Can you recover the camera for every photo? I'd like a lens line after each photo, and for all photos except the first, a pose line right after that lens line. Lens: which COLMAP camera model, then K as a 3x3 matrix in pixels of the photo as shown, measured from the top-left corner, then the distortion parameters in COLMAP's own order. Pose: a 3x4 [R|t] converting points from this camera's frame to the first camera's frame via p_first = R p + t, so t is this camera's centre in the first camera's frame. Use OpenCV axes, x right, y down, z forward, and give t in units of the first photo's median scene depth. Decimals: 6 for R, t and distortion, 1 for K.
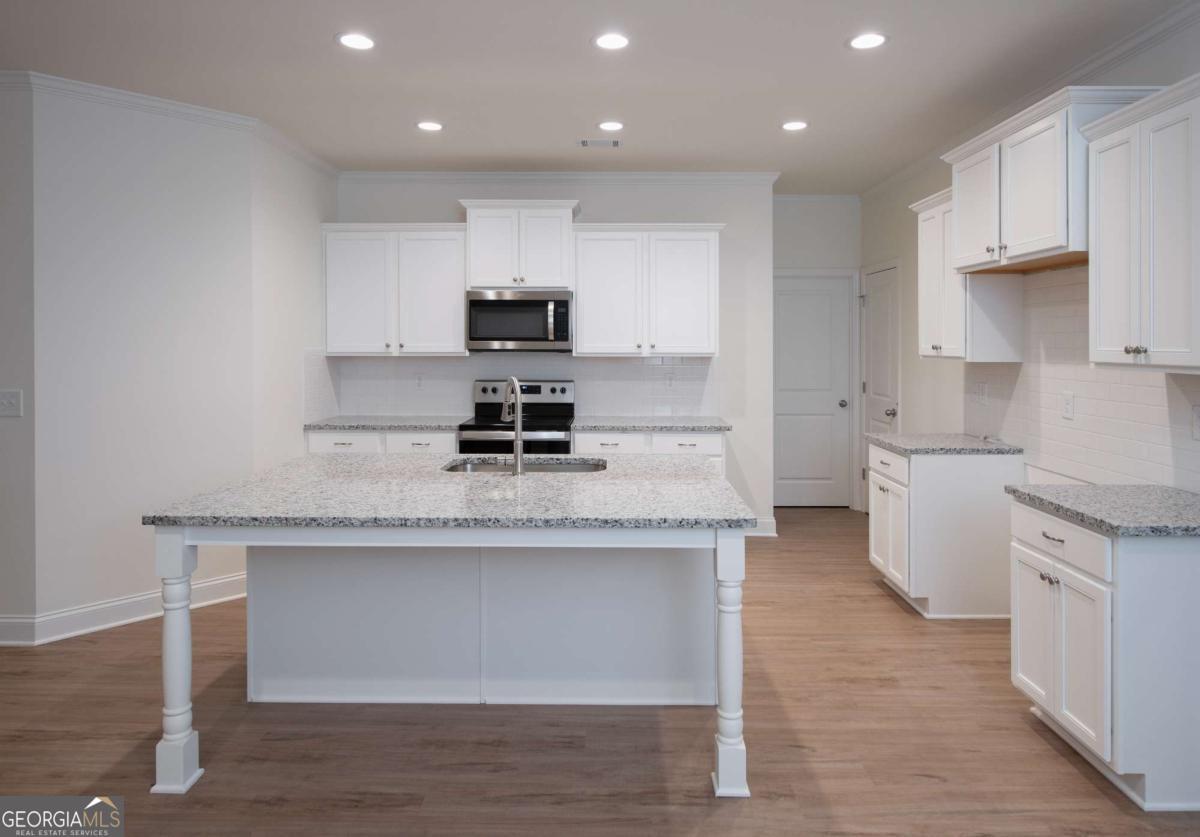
lens RADIAL K [[724.6, 0, 611.7], [0, 724.6, 351.1], [0, 0, 1]] dist [0.005493, -0.000705]
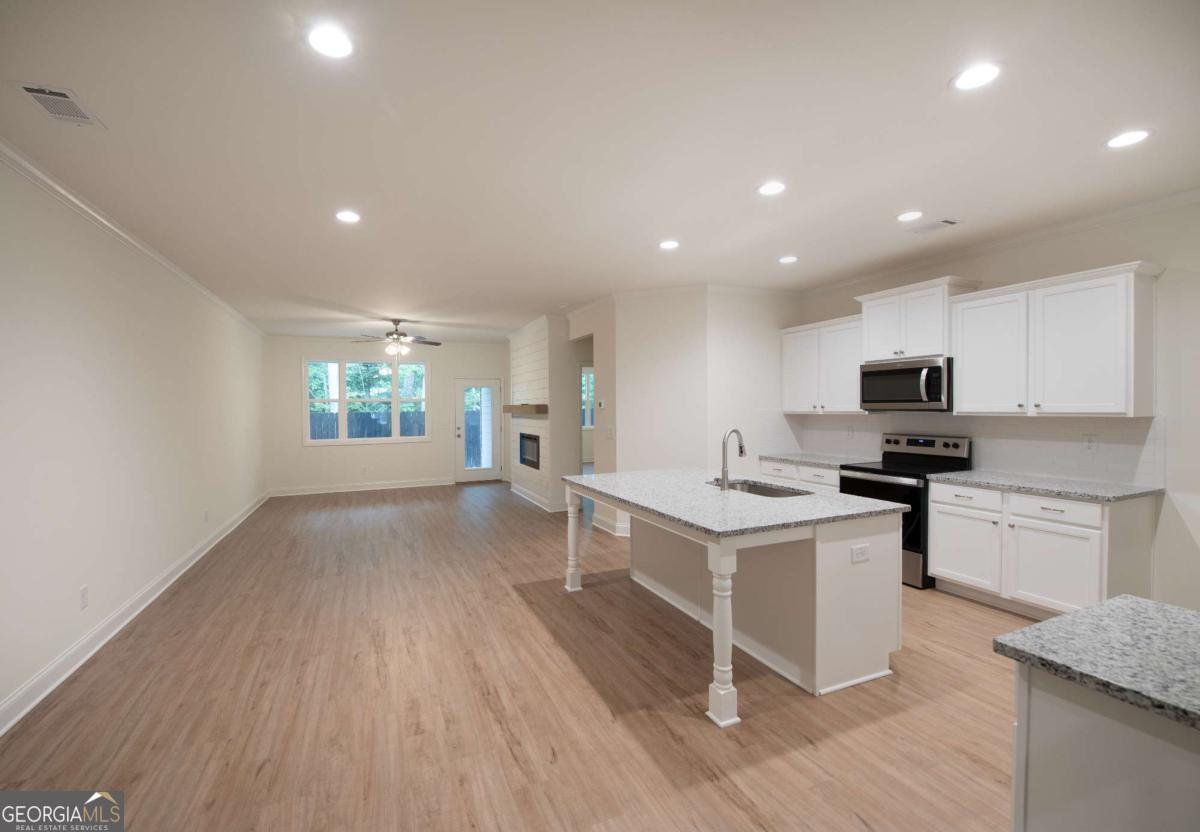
lens RADIAL K [[523.8, 0, 600.4], [0, 523.8, 416.4], [0, 0, 1]] dist [-0.003793, -0.000403]
pose [[0.394110, 0.008596, -0.919023, 0.489244], [0.000504, 0.999954, 0.009570, 0.000966], [0.919063, -0.004234, 0.394088, 0.186787]]
